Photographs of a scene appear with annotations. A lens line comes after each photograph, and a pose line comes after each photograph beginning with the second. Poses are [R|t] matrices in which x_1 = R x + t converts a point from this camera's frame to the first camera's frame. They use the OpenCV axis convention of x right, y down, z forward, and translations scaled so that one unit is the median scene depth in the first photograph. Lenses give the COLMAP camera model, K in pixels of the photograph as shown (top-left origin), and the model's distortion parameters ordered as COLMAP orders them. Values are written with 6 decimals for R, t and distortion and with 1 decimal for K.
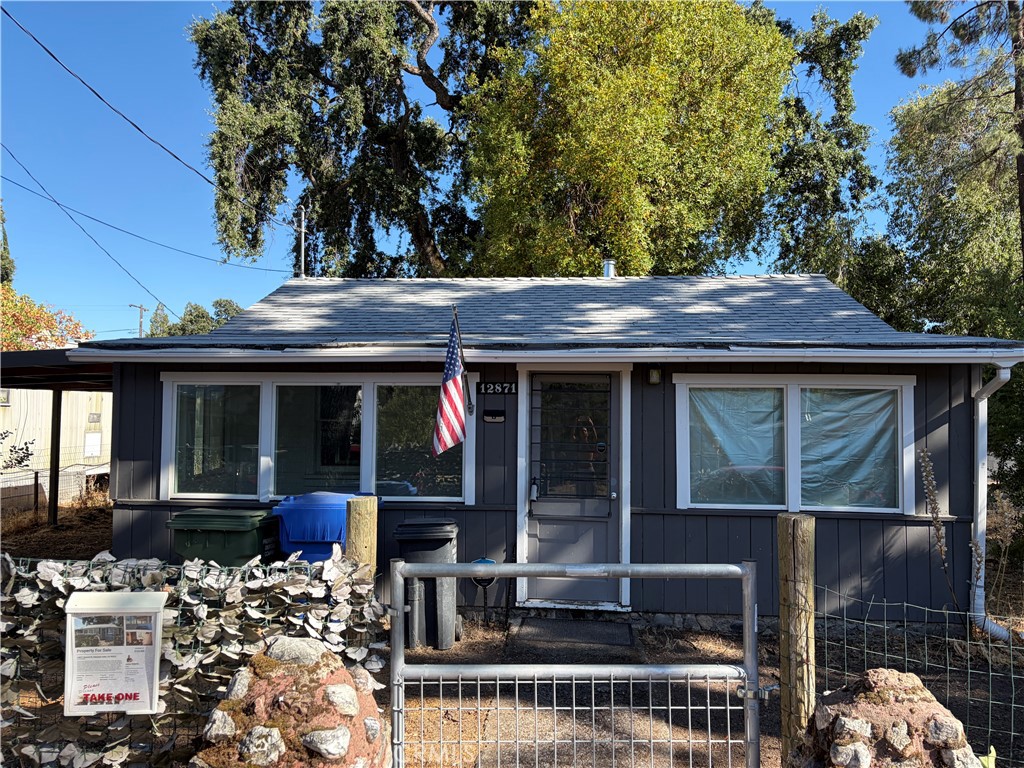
lens RADIAL K [[772.5, 0, 503.8], [0, 772.5, 382.4], [0, 0, 1]] dist [0.045193, -0.056537]
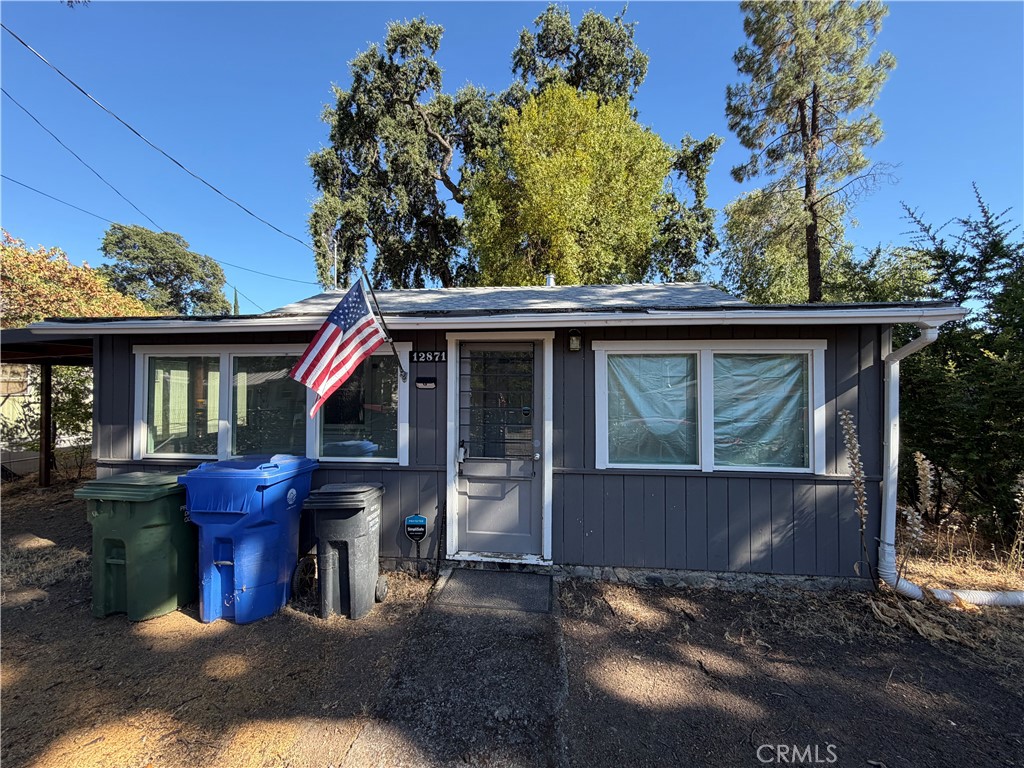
lens RADIAL K [[407.1, 0, 507.3], [0, 407.1, 382.3], [0, 0, 1]] dist [-0.001573, -0.000229]
pose [[0.999975, -0.006239, -0.003426, 0.102385], [0.006328, 0.999628, 0.026542, 0.029048], [0.003260, -0.026563, 0.999642, 0.436762]]
